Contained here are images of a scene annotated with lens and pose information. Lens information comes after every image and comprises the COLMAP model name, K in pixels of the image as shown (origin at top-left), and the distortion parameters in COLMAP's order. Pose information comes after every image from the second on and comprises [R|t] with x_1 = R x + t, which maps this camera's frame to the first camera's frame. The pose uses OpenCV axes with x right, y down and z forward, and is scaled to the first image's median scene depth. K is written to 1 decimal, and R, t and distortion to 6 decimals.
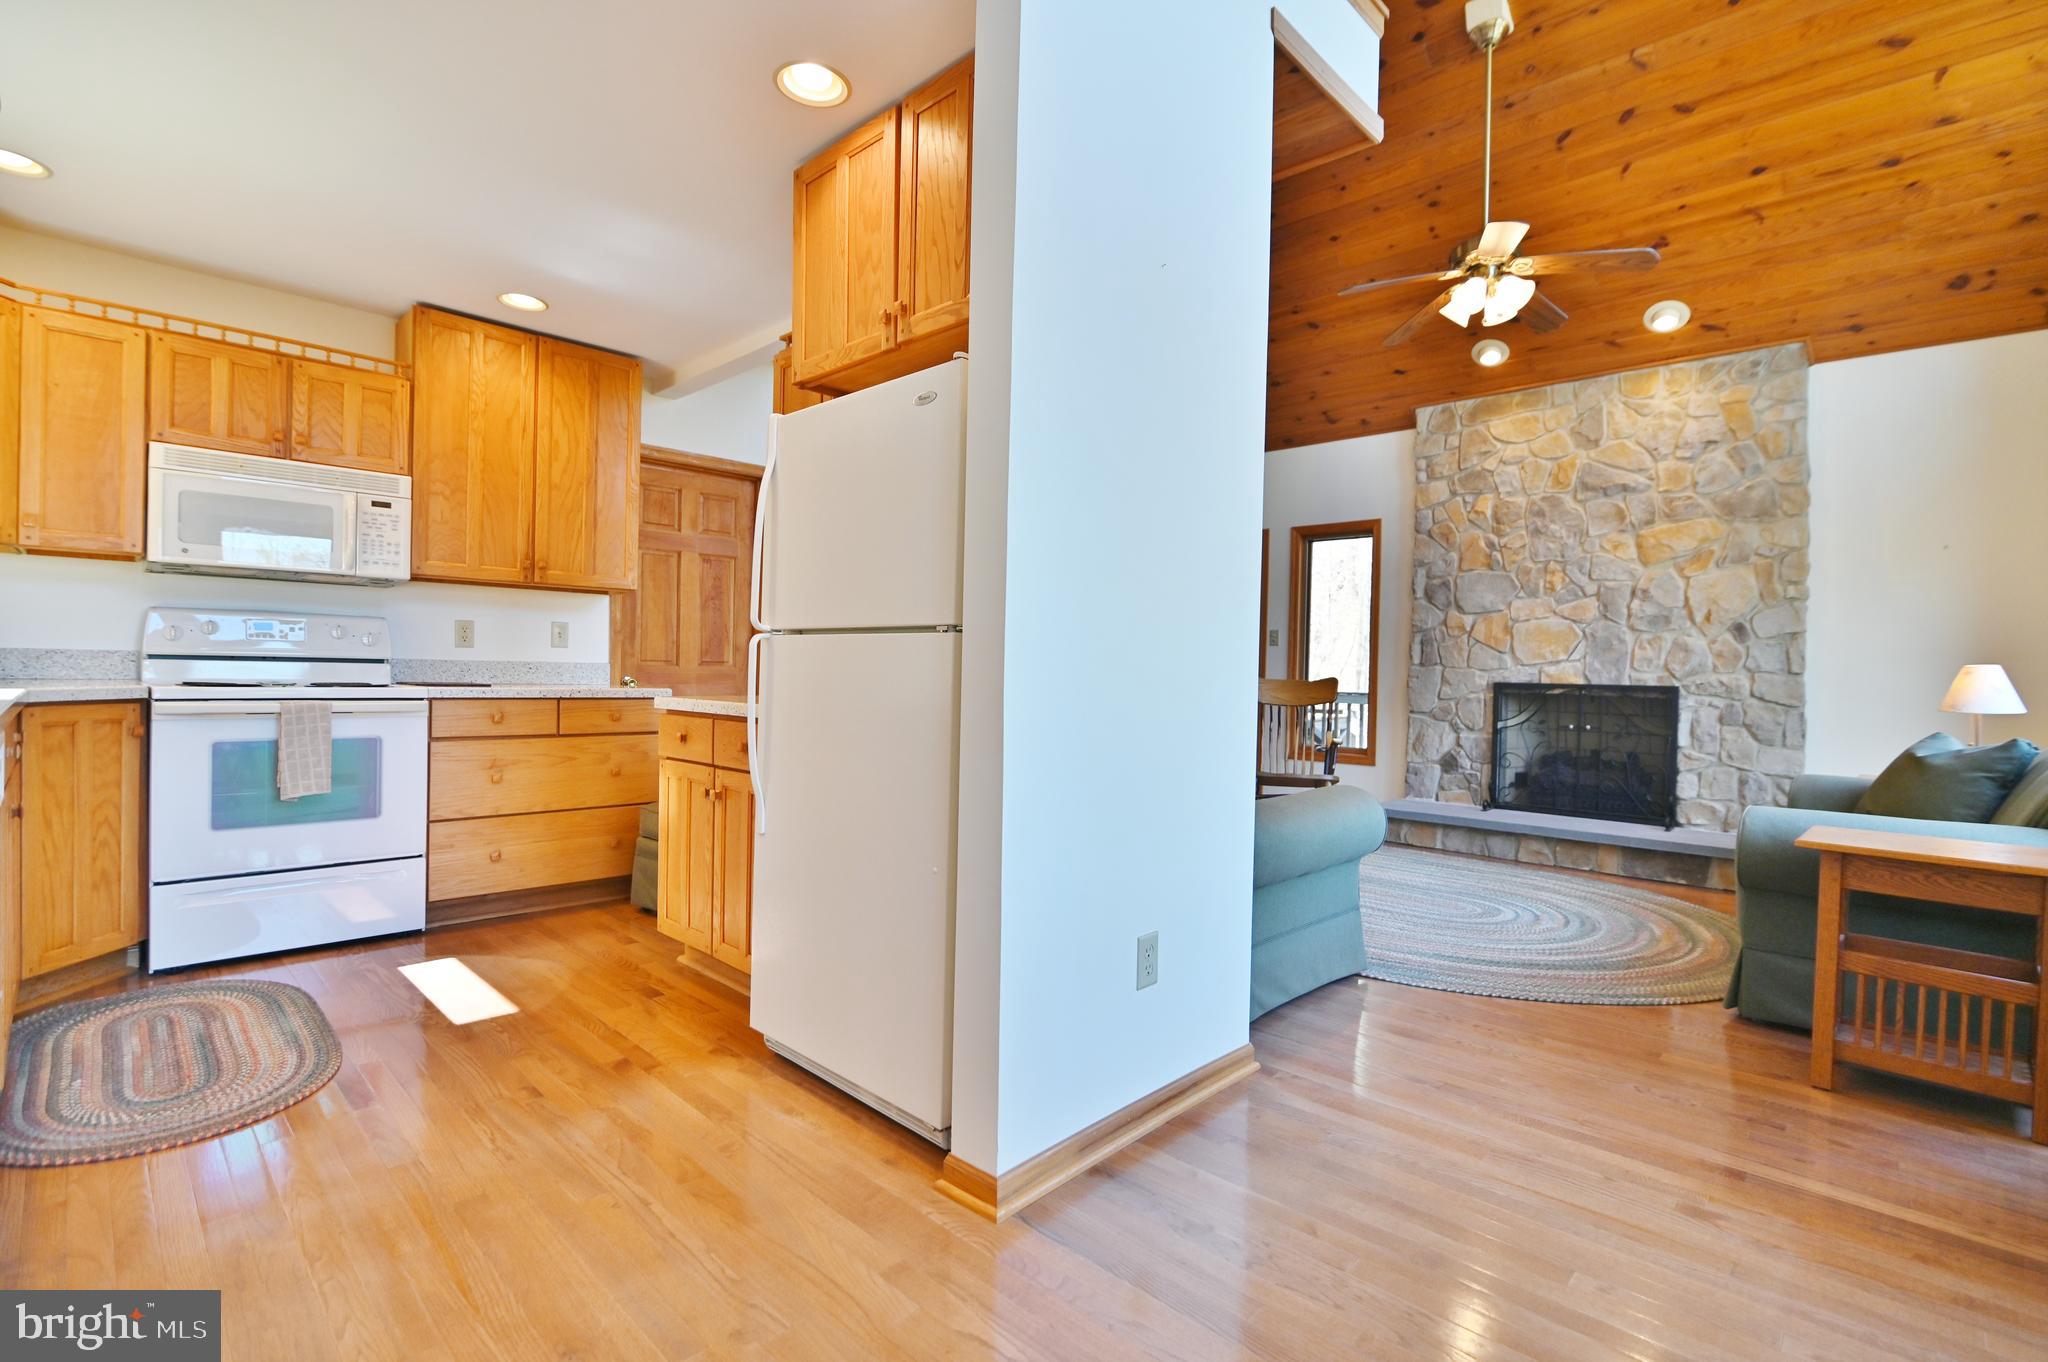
lens RADIAL K [[941.4, 0, 1015.0], [0, 941.4, 672.5], [0, 0, 1]] dist [-0.022008, 0.001346]
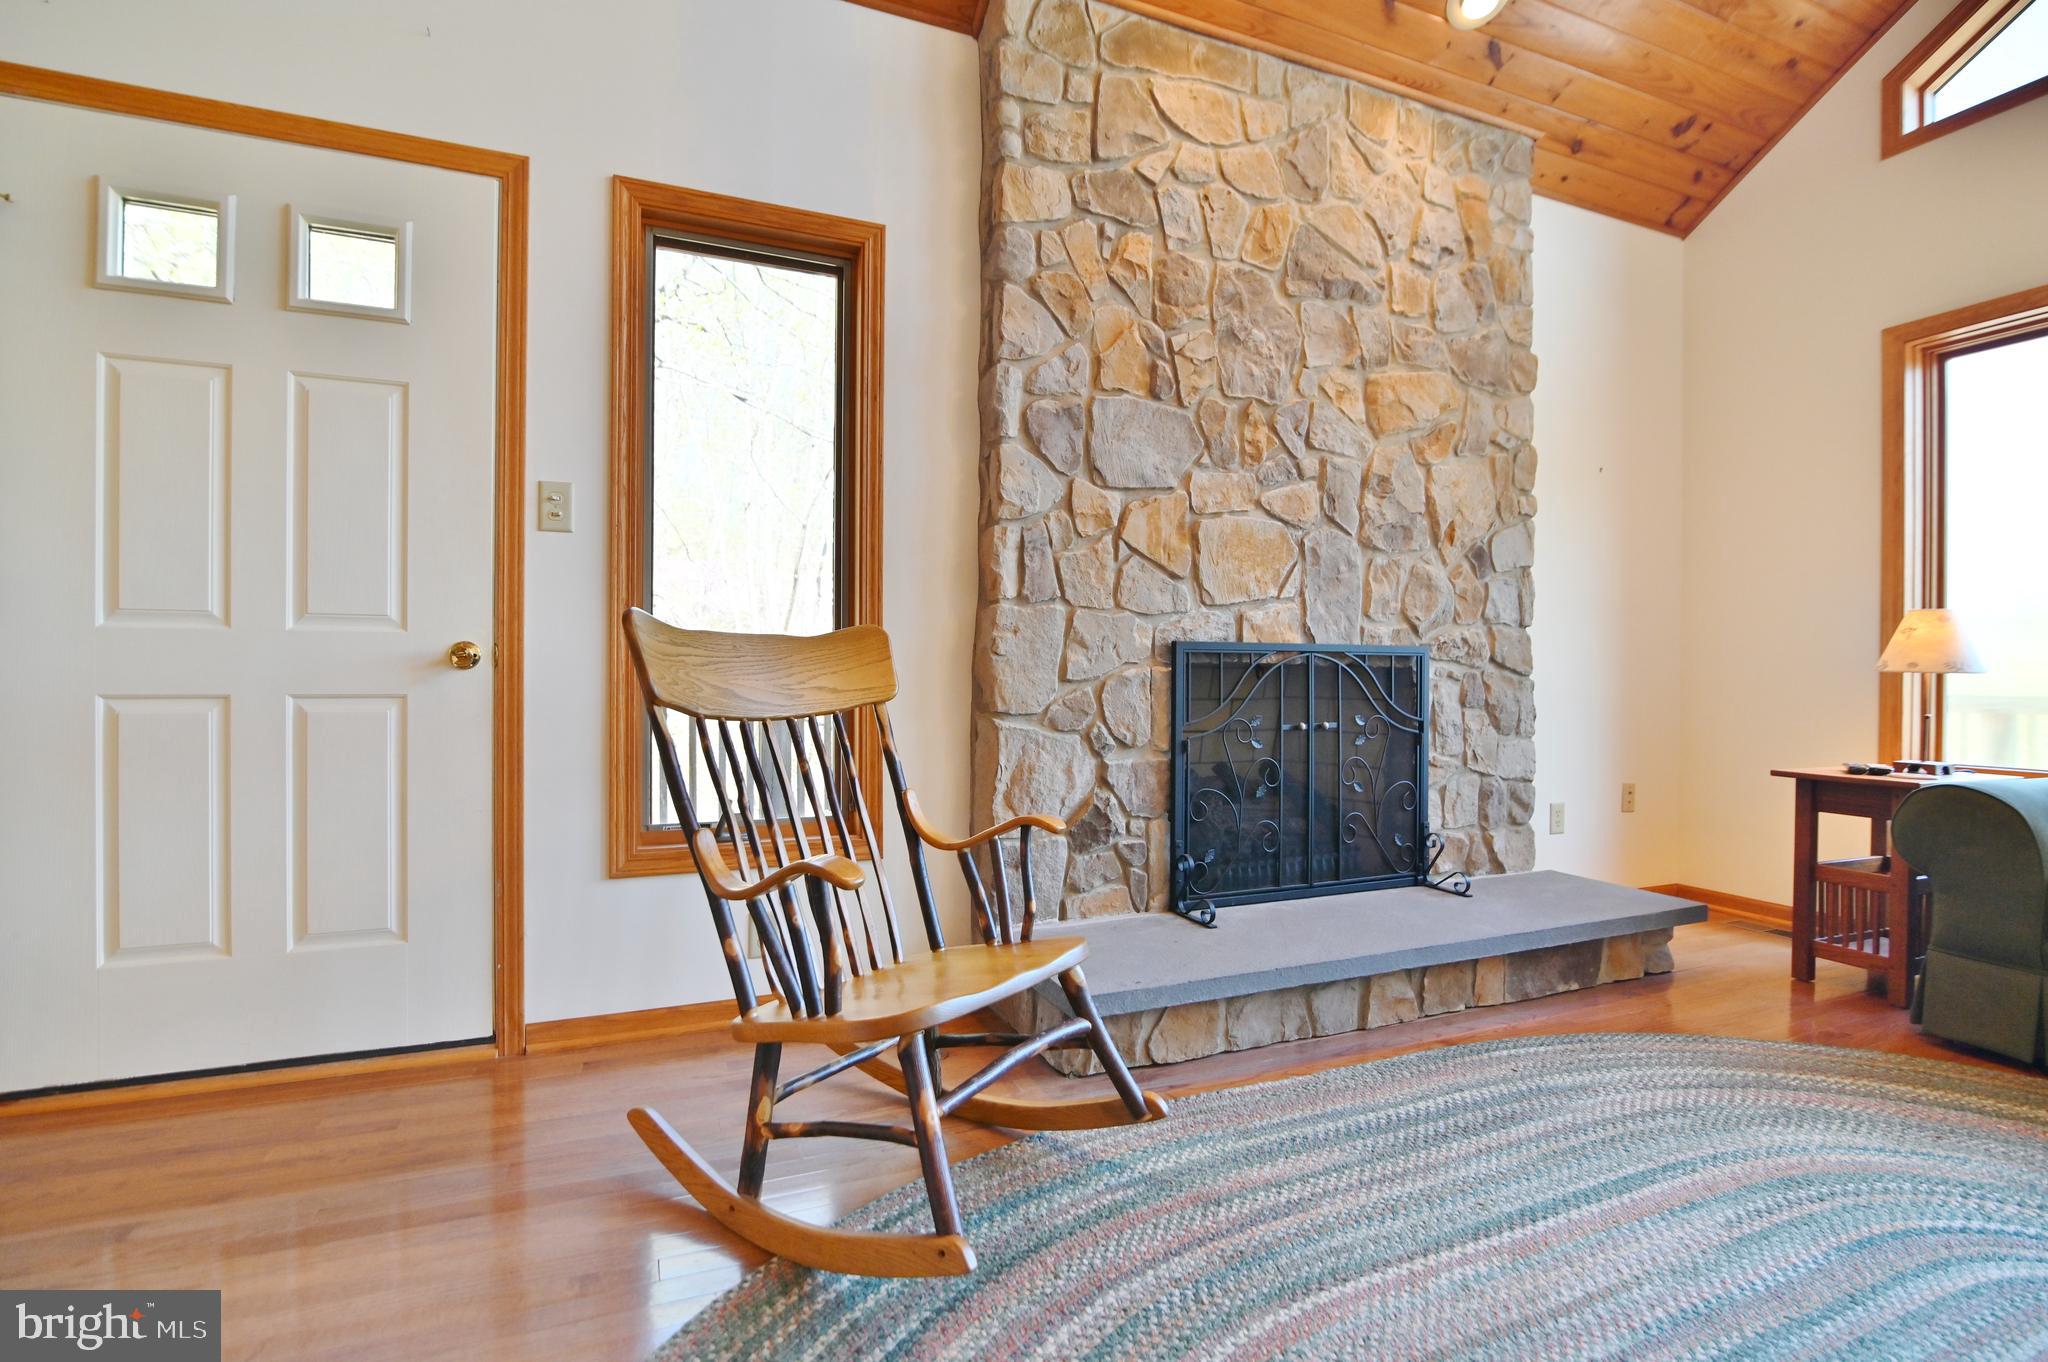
lens RADIAL K [[945.6, 0, 1036.8], [0, 945.6, 680.1], [0, 0, 1]] dist [-0.018287, -0.000856]
pose [[0.391085, -0.019853, 0.920140, 0.062349], [0.007046, 0.999803, 0.018577, 0.023430], [-0.920328, -0.000782, 0.391148, 0.997069]]
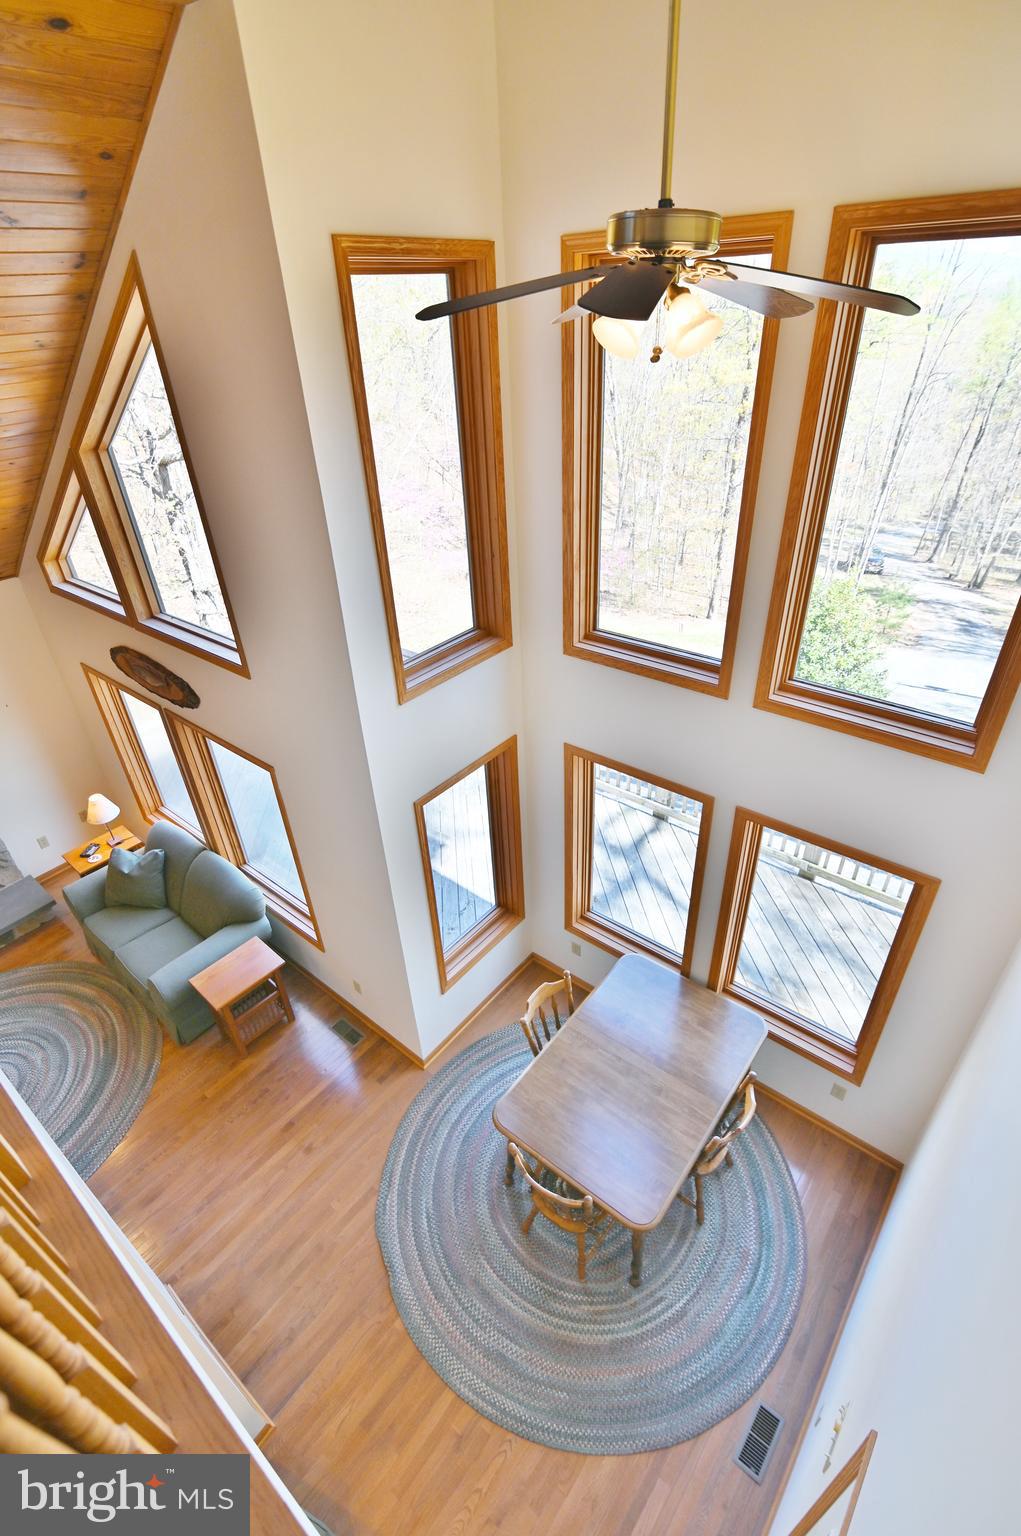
lens RADIAL K [[706.1, 0, 515.5], [0, 706.1, 767.4], [0, 0, 1]] dist [-0.022008, 0.001346]
pose [[-0.086079, -0.561060, 0.823287, -0.209727], [0.049710, 0.822907, 0.565998, -0.665207], [-0.995047, 0.089646, -0.042944, 0.091455]]
